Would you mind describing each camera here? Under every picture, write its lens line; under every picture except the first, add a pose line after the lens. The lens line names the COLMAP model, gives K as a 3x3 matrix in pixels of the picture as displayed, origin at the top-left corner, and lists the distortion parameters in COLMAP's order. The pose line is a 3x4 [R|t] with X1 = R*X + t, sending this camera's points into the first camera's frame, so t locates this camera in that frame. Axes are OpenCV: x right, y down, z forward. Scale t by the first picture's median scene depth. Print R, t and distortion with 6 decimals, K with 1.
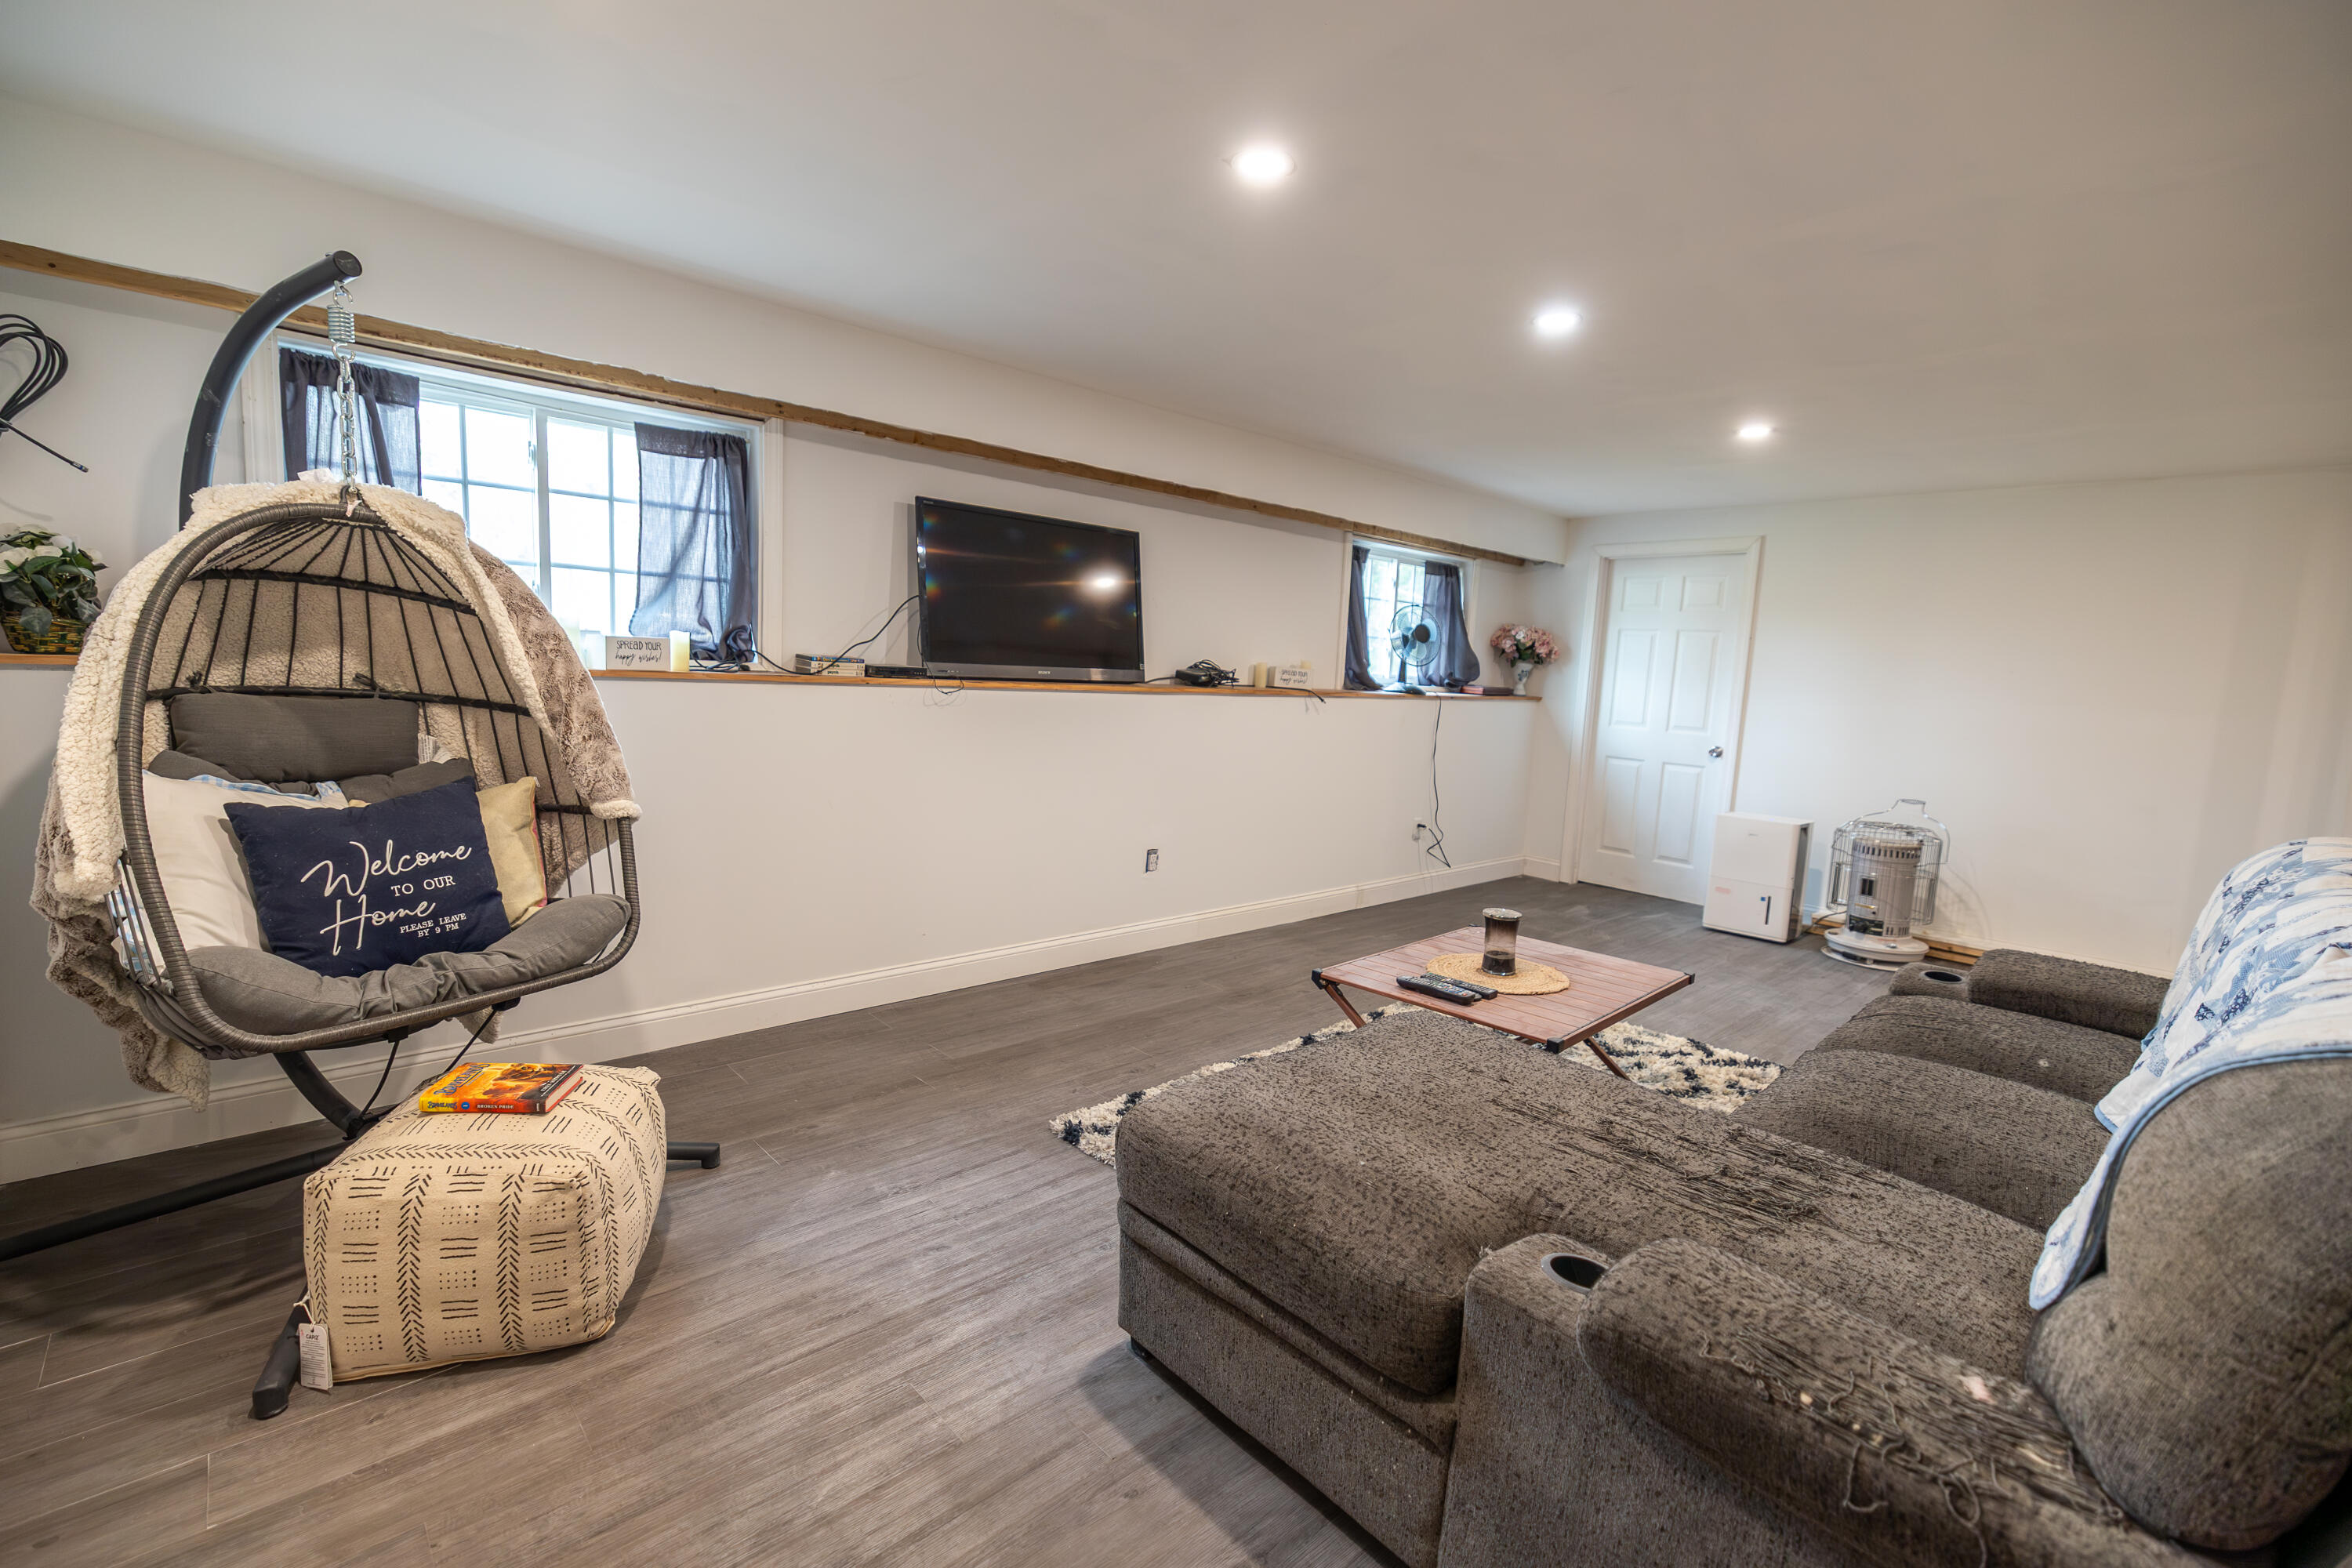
lens RADIAL K [[986.4, 0, 1176.0], [0, 986.4, 784.0], [0, 0, 1]] dist [0.005583, 0.000380]
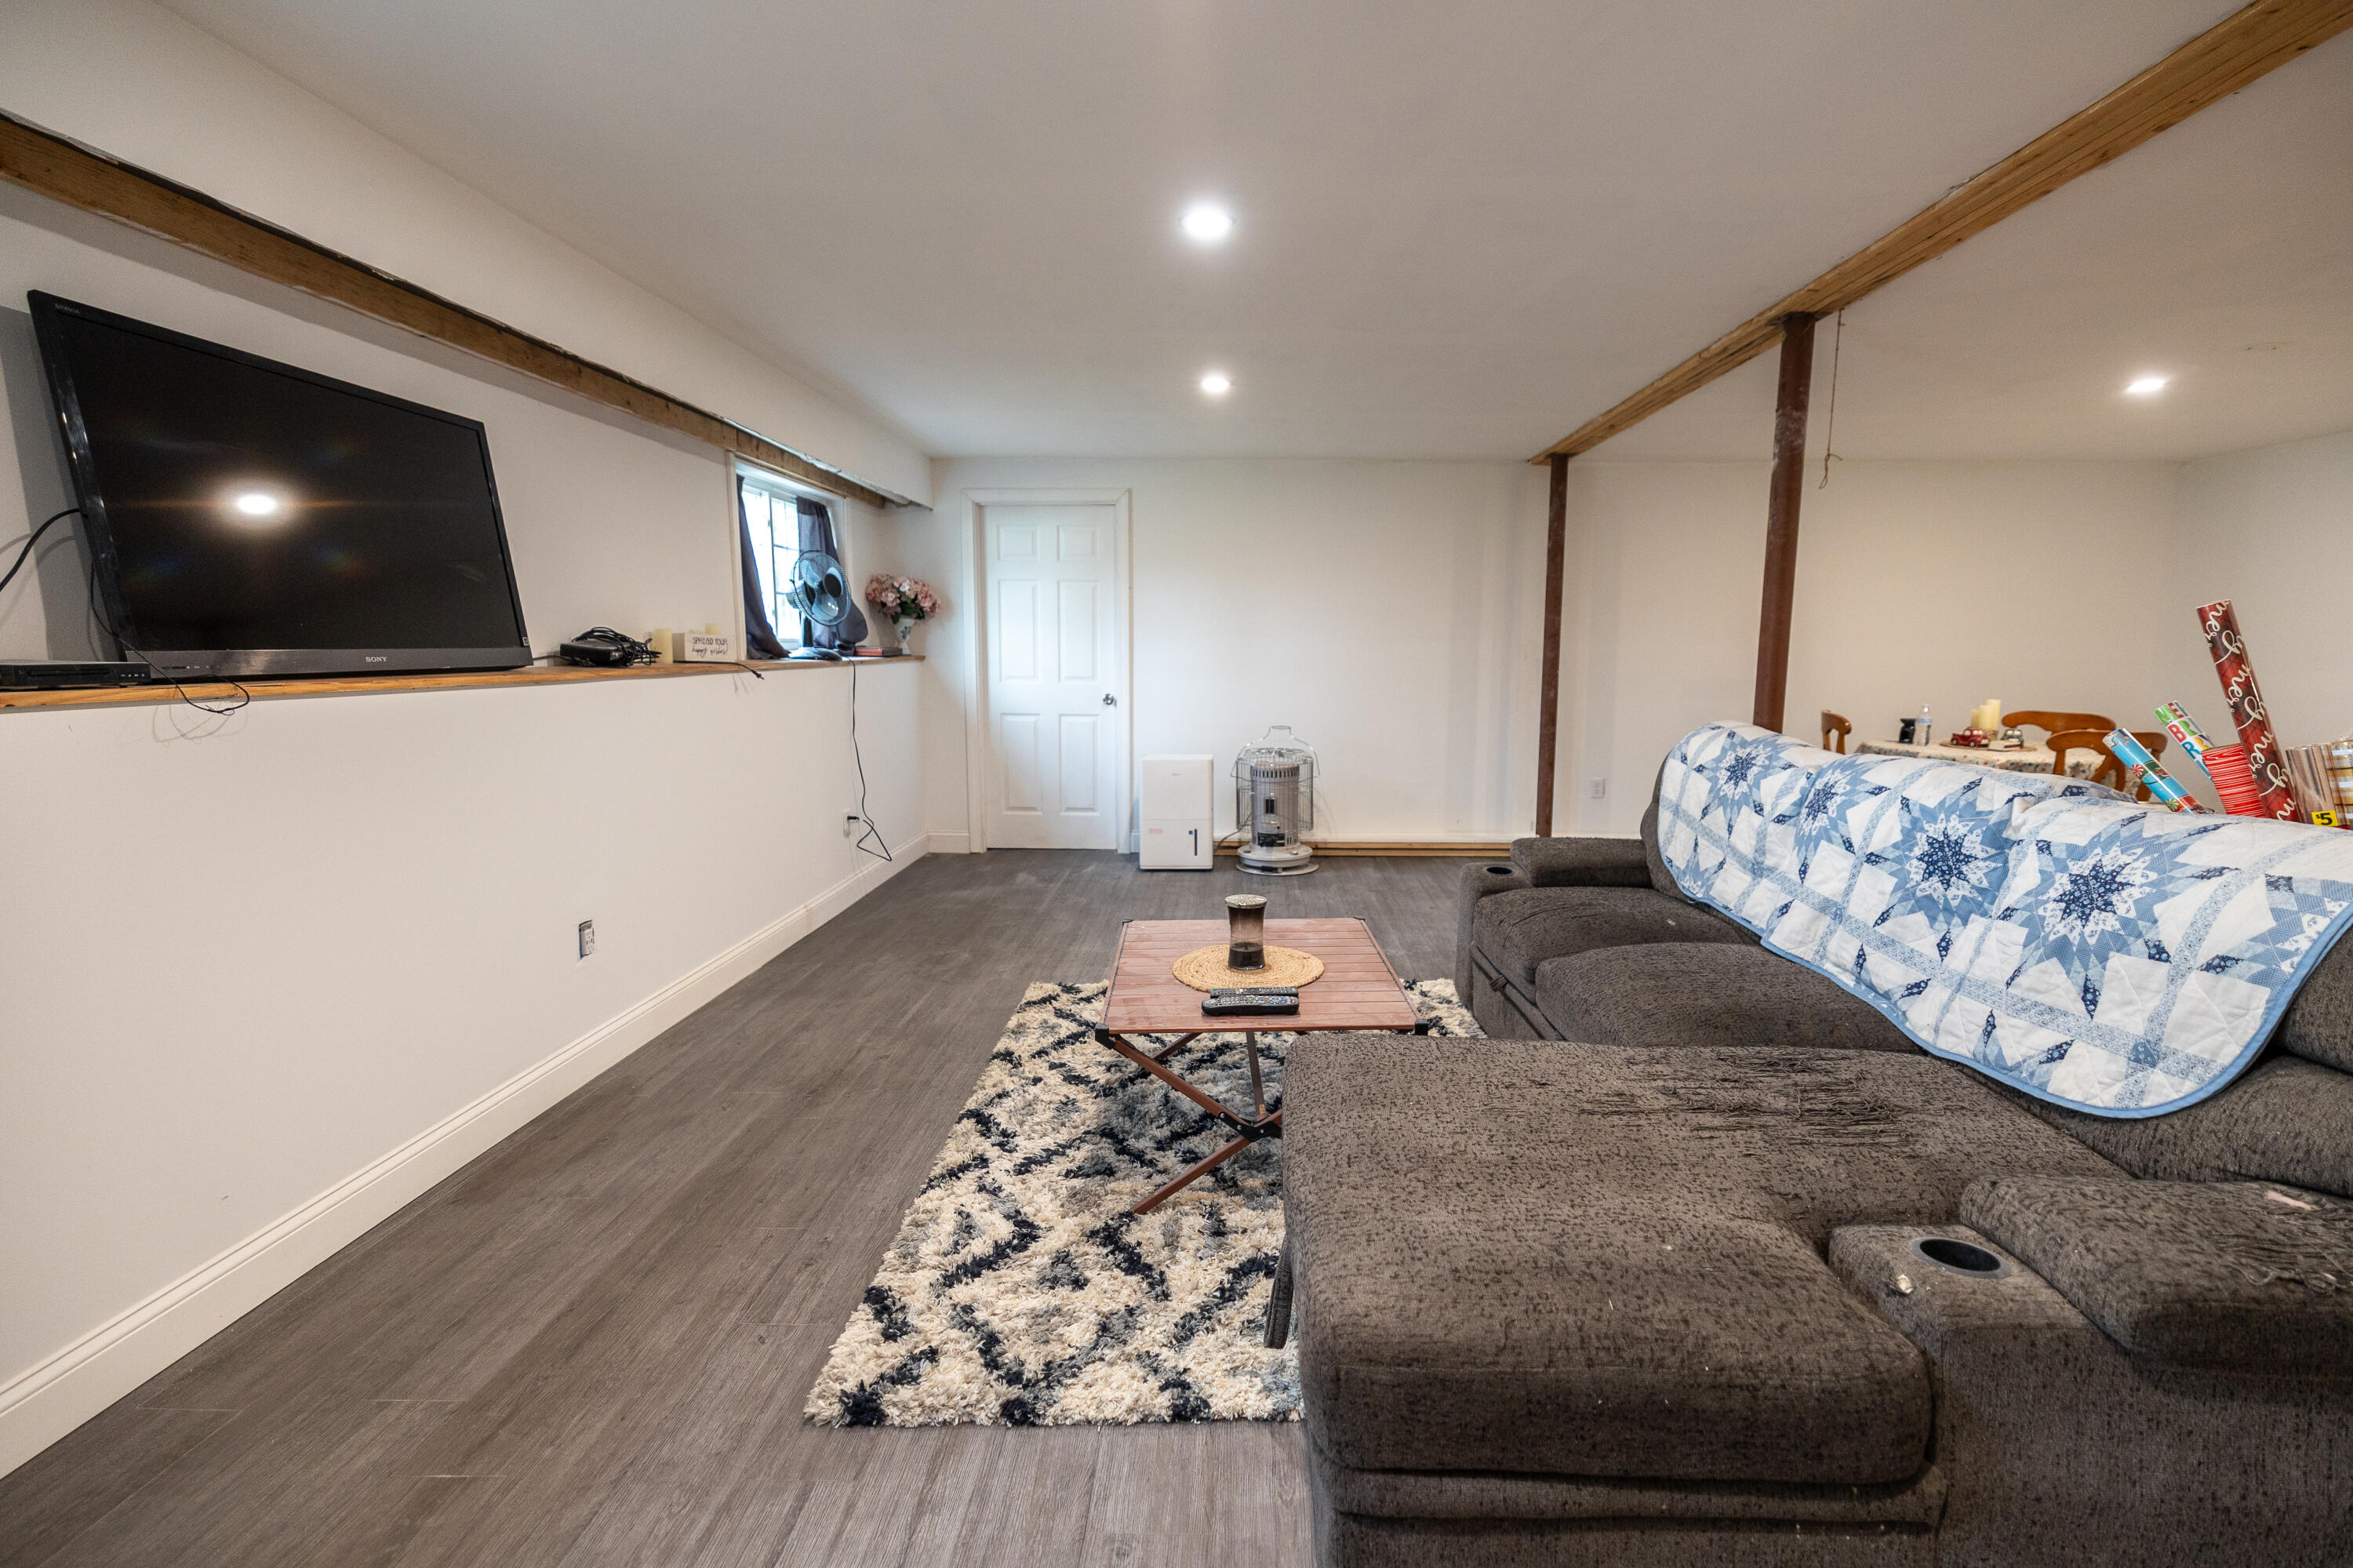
lens RADIAL K [[1038.7, 0, 1176.5], [0, 1038.7, 784.0], [0, 0, 1]] dist [0.002585, -0.000259]
pose [[0.699422, -0.142237, 0.700413, -0.218703], [0.116567, 0.989577, 0.084557, -0.036280], [-0.705139, 0.022504, 0.708712, 0.238061]]
